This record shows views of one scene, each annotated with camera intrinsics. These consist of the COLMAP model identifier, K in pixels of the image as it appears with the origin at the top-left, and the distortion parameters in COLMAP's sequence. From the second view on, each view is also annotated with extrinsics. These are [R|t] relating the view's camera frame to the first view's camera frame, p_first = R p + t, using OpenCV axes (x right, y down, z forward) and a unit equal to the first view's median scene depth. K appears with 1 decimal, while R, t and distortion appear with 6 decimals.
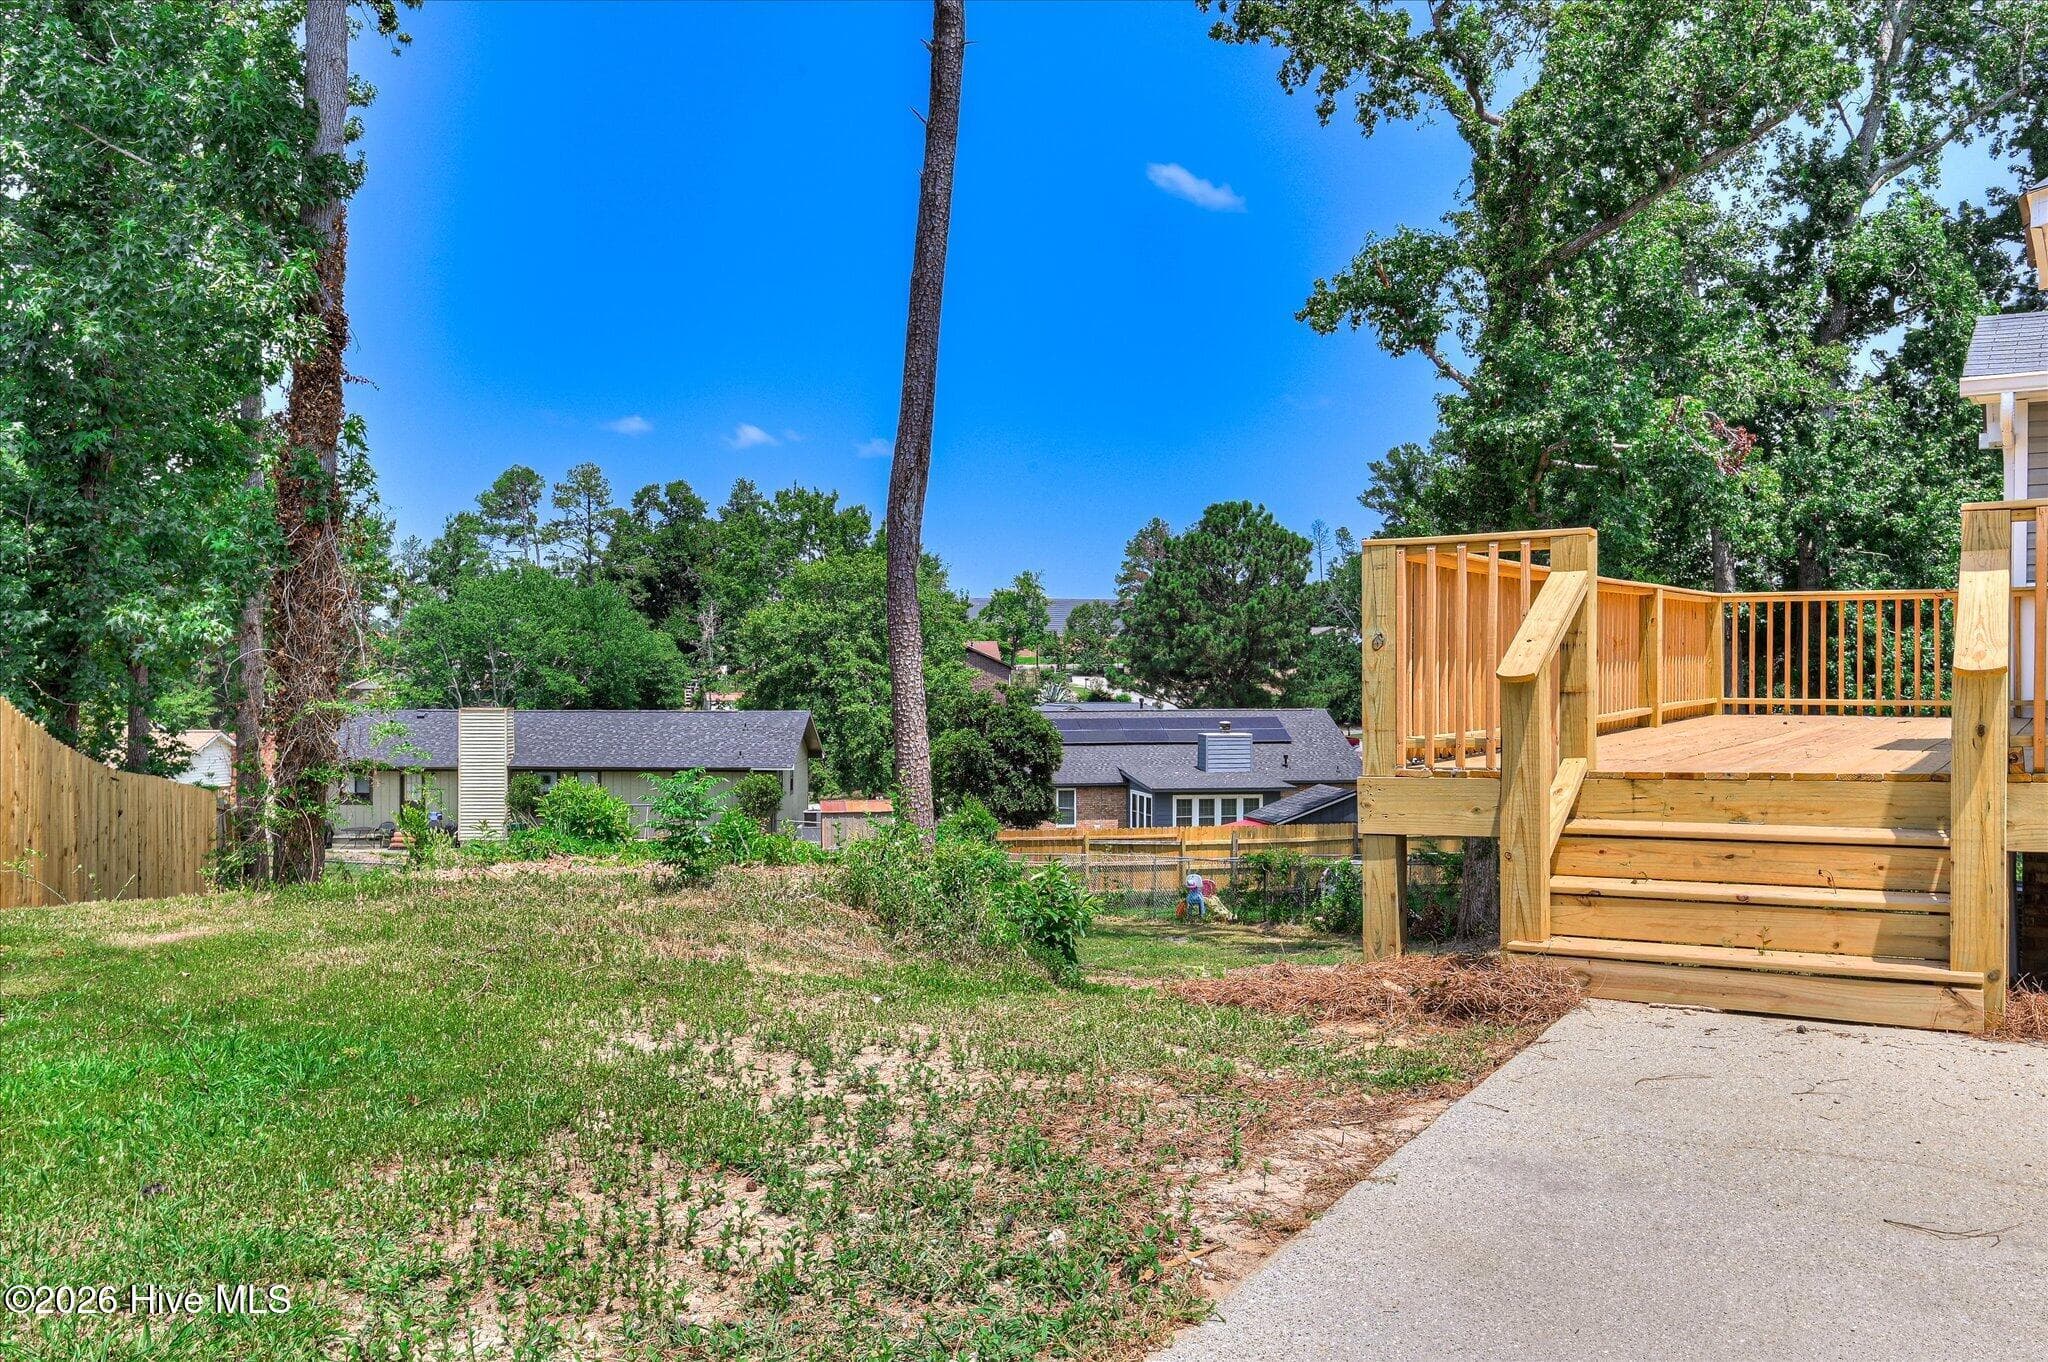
lens RADIAL K [[1742.0, 0, 1072.8], [0, 1742.0, 708.8], [0, 0, 1]] dist [0.037491, -0.000925]
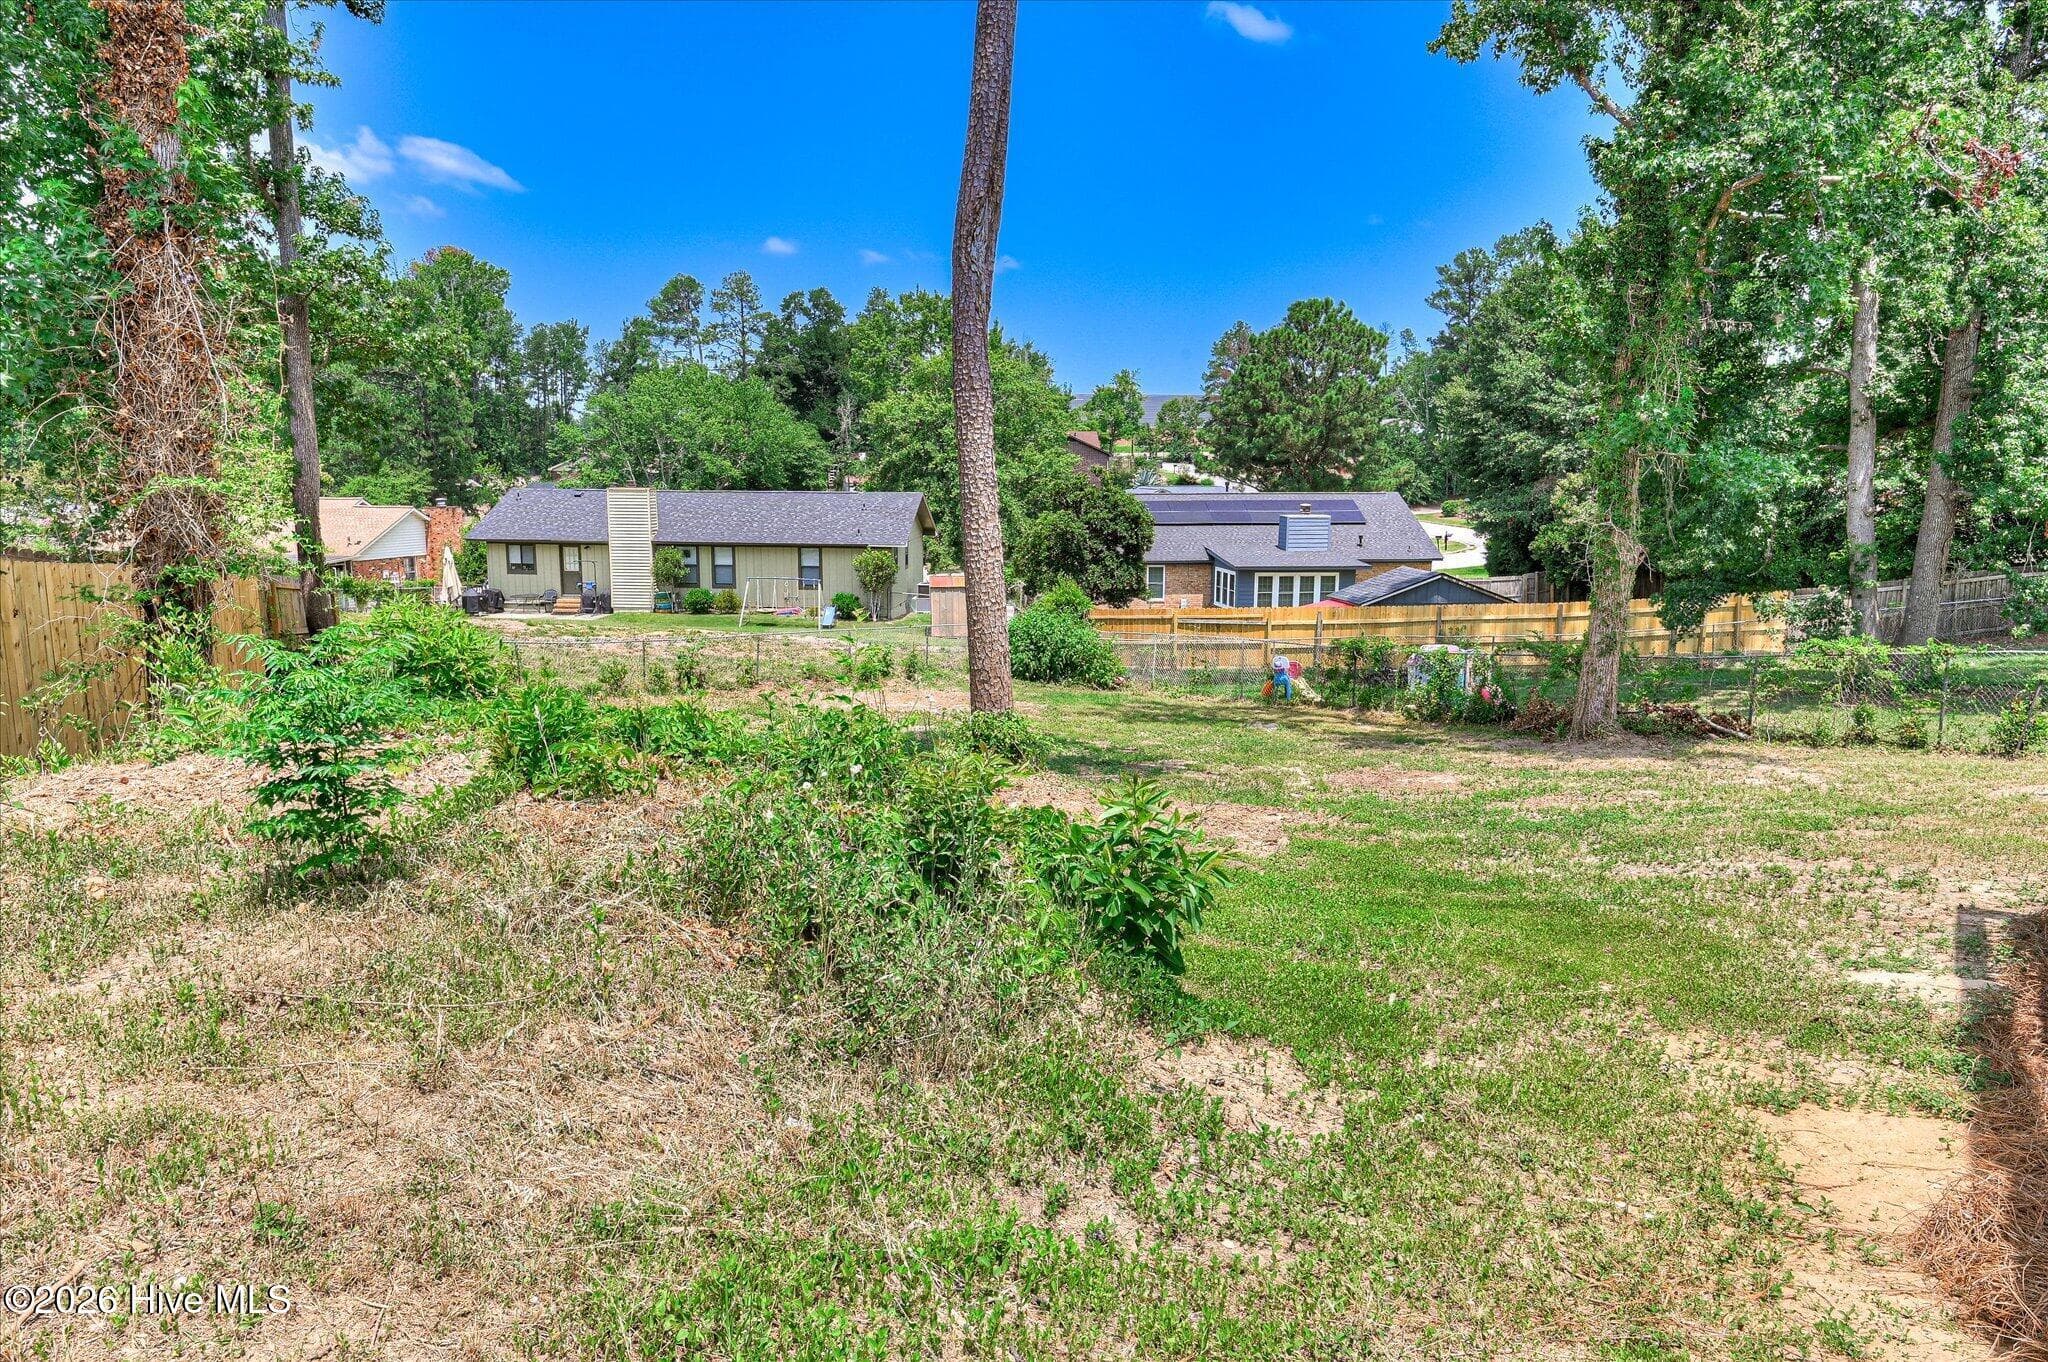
lens RADIAL K [[1352.5, 0, 1017.4], [0, 1352.5, 681.7], [0, 0, 1]] dist [0.050641, -0.054244]
pose [[0.994532, 0.019039, -0.102678, -0.002002], [-0.004537, 0.990188, 0.139665, -0.000238], [0.104330, -0.138436, 0.984861, 0.161988]]
